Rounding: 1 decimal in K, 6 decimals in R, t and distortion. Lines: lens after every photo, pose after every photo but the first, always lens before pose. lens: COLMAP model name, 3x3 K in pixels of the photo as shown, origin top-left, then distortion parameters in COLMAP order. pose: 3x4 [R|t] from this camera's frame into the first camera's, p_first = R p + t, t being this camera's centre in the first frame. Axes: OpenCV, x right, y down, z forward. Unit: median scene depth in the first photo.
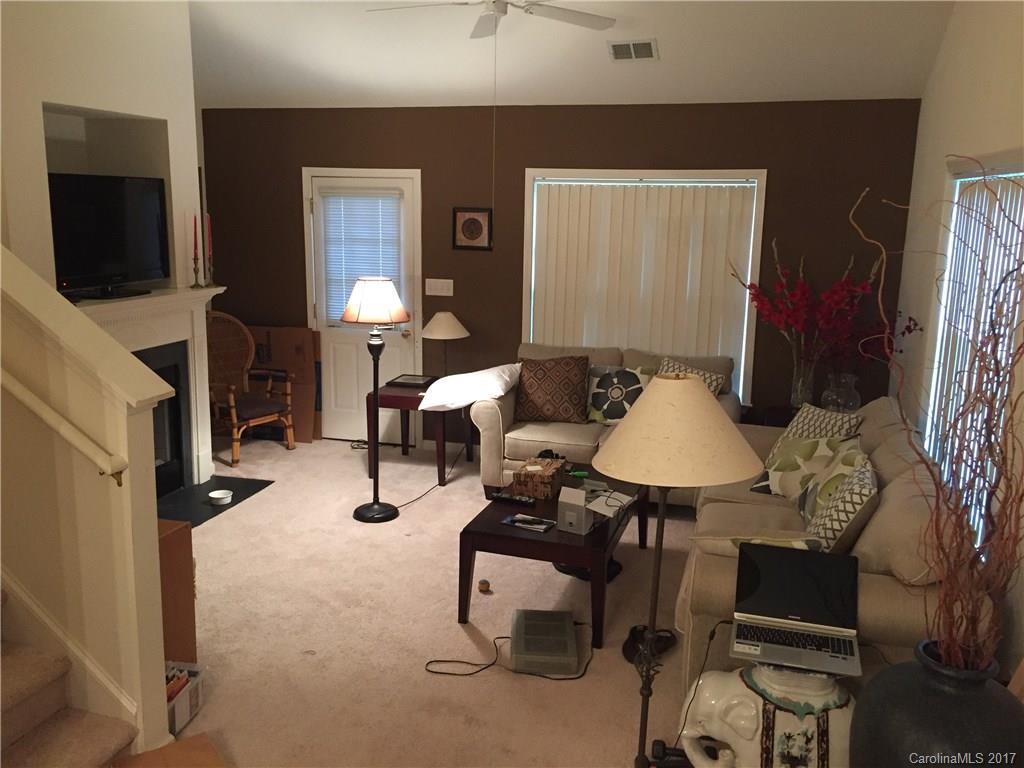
lens RADIAL K [[877.3, 0, 508.9], [0, 877.3, 382.6], [0, 0, 1]] dist [0.011402, -0.003553]
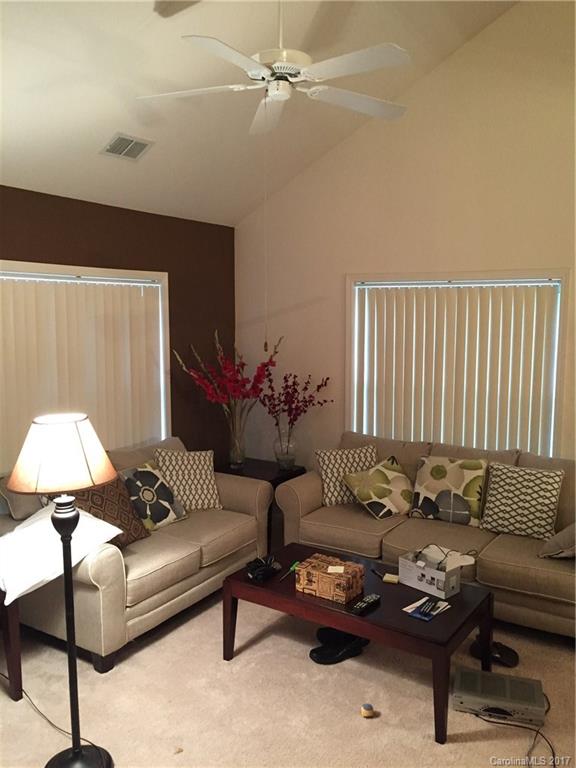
lens RADIAL K [[658.0, 0, 286.1], [0, 658.0, 384.3], [0, 0, 1]] dist [0.011402, -0.003553]
pose [[0.278043, -0.125236, 0.952370, -0.532374], [0.197879, 0.977667, 0.070792, -0.134374], [-0.939966, 0.168771, 0.296615, 0.646213]]
